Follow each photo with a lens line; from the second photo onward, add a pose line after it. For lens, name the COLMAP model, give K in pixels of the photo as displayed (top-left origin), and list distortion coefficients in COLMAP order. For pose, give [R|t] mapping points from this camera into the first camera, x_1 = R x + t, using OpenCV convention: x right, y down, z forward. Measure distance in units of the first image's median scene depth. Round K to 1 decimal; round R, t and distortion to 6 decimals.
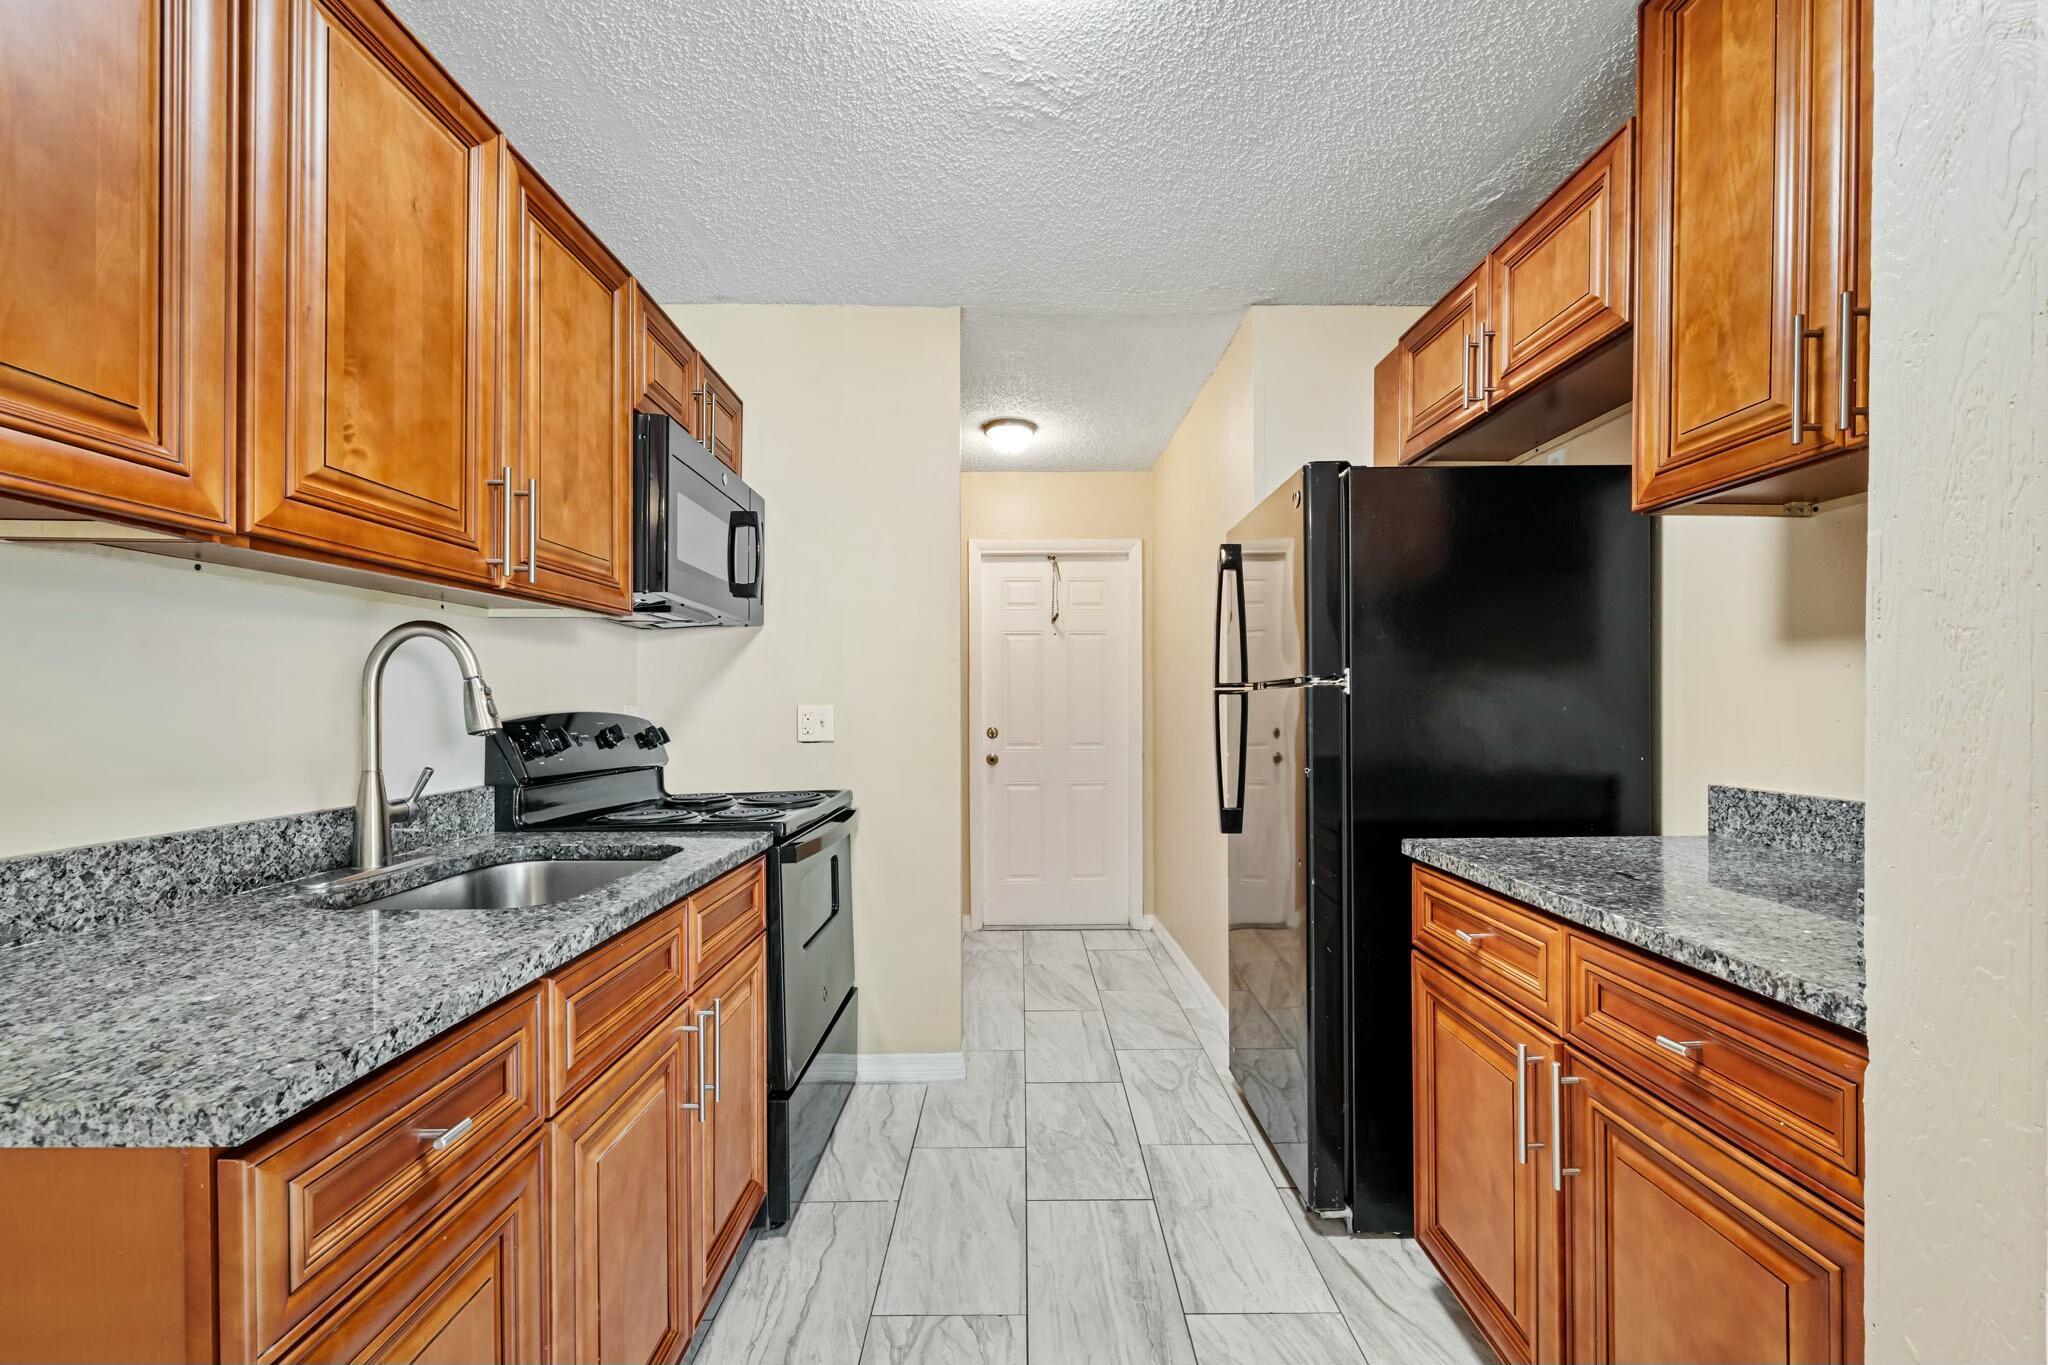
lens RADIAL K [[827.5, 0, 1020.2], [0, 827.5, 703.1], [0, 0, 1]] dist [0.001699, 0.000201]
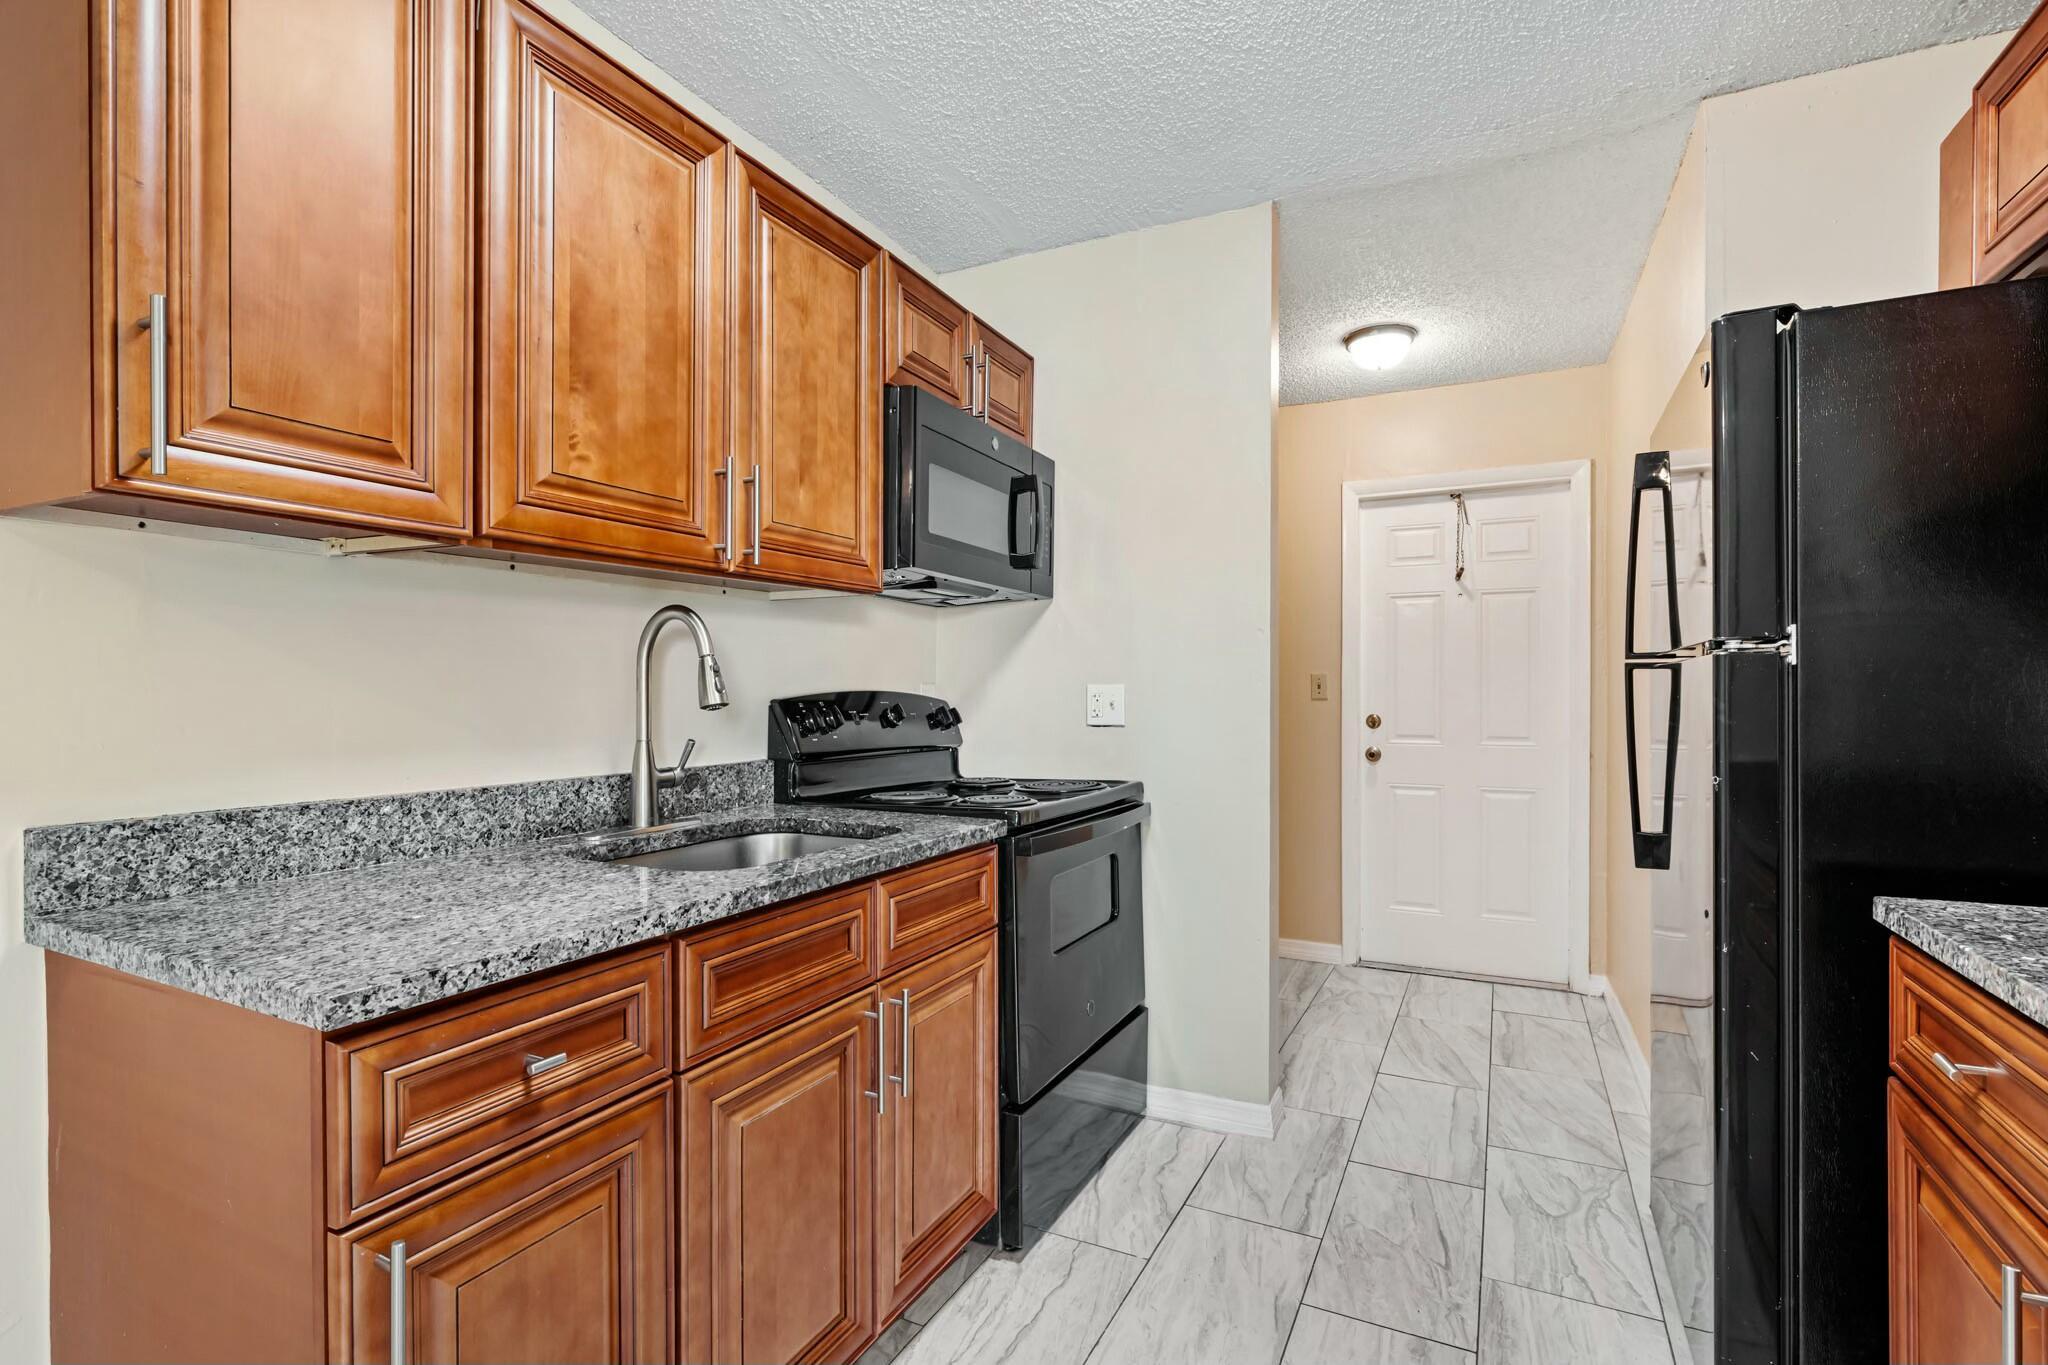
lens RADIAL K [[947.1, 0, 1021.3], [0, 947.1, 688.3], [0, 0, 1]] dist [0.000068, -0.000922]
pose [[0.890611, 0.001285, -0.454765, 0.213588], [-0.000704, 0.999999, 0.001448, 0.007349], [0.454766, -0.000970, 0.890610, 0.075732]]
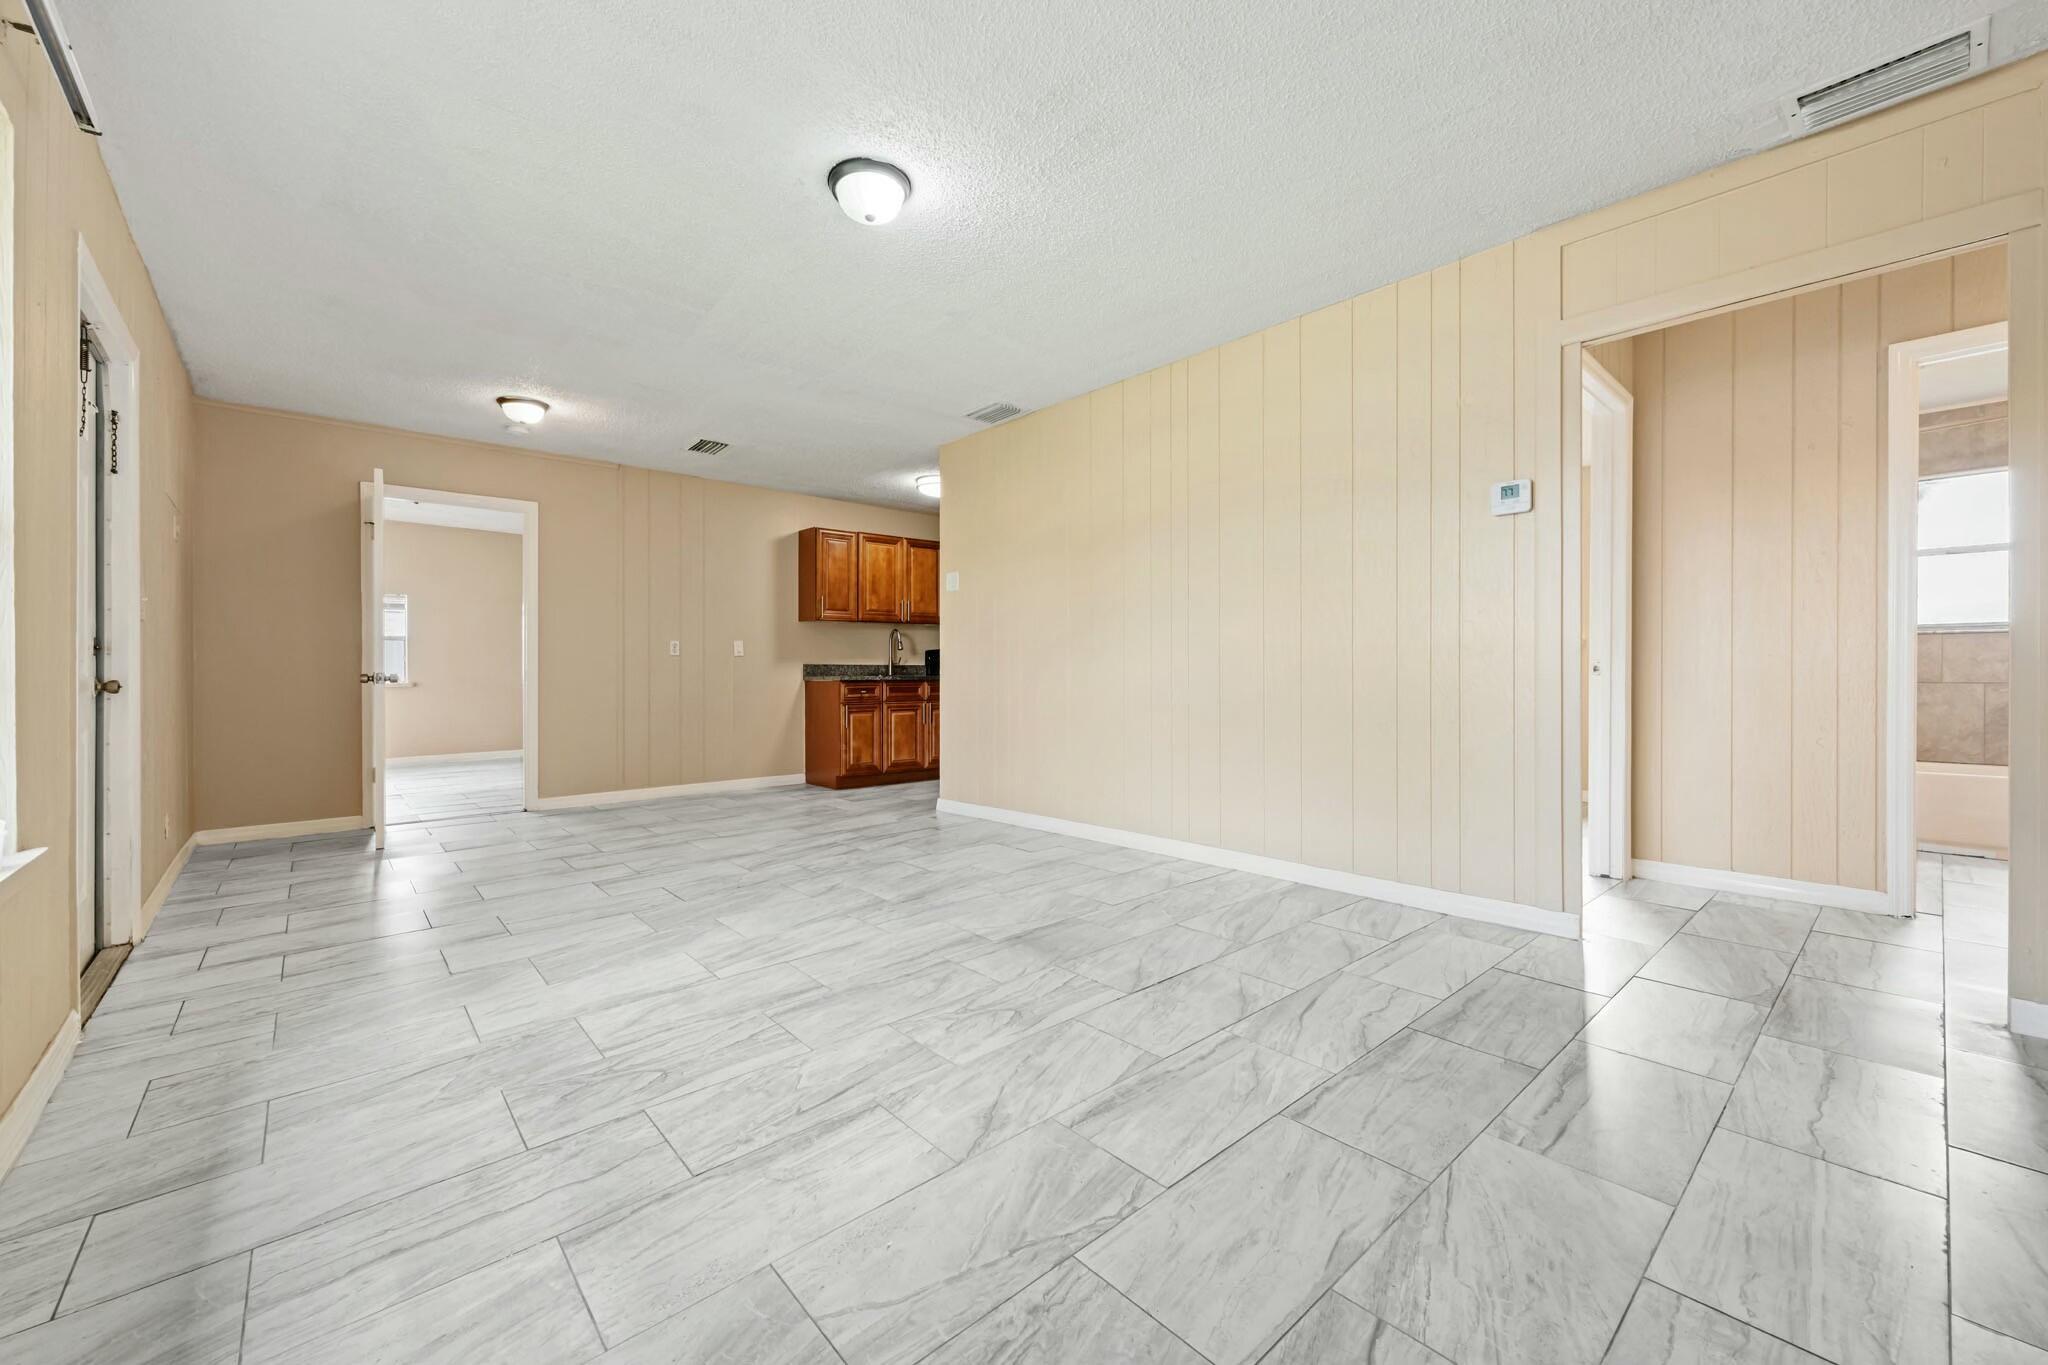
lens RADIAL K [[810.5, 0, 1026.0], [0, 810.5, 671.3], [0, 0, 1]] dist [-0.001065, 0.000014]
pose [[0.666398, -0.004024, -0.745585, 3.104985], [0.003077, 0.999992, -0.002646, 0.155929], [0.745590, -0.000531, 0.666405, -1.544093]]
